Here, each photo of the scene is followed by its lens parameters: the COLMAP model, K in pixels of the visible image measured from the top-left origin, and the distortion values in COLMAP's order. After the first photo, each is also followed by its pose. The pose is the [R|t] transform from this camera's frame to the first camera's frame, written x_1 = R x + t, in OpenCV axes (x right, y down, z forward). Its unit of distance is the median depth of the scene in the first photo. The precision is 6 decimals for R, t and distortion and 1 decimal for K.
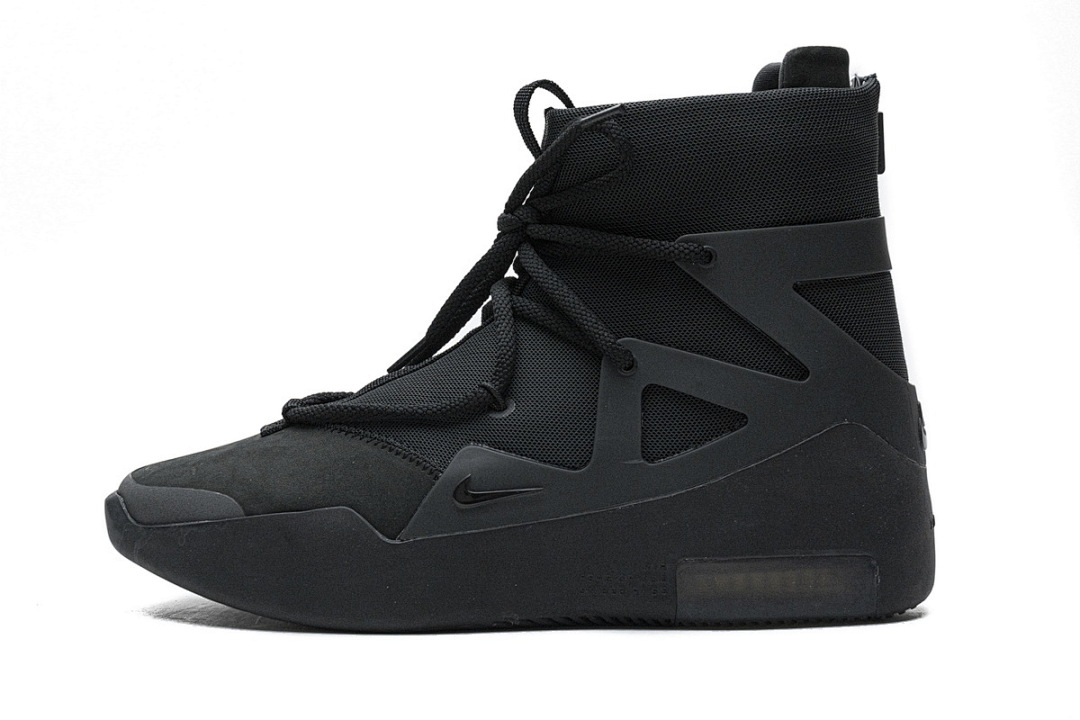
lens RADIAL K [[2243.9, 0, 540.0], [0, 2243.9, 360.0], [0, 0, 1]] dist [0.026895, 0.207065]
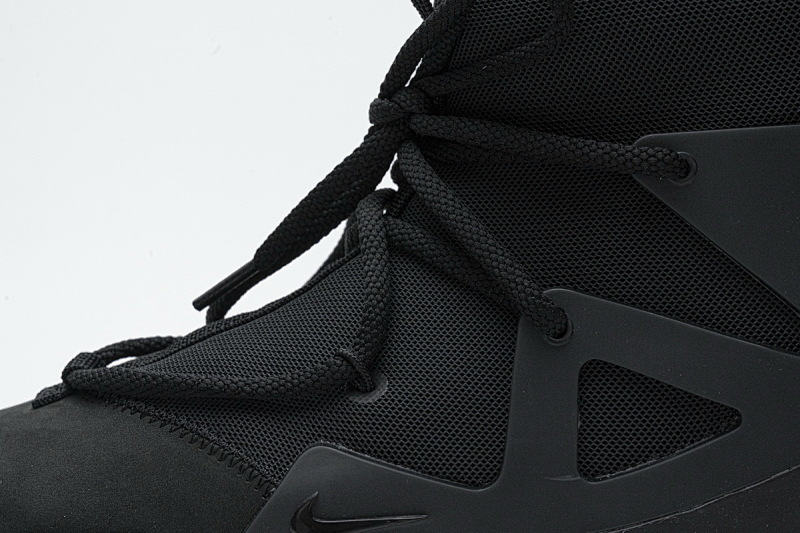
lens RADIAL K [[1511.9, 0, 400.0], [0, 1511.9, 266.5], [0, 0, 1]] dist [0.032645, 0.090172]
pose [[0.999693, 0.018447, -0.016558, -0.000586], [-0.017805, 0.999115, 0.038100, -0.032062], [0.017246, -0.037793, 0.999137, 0.542616]]
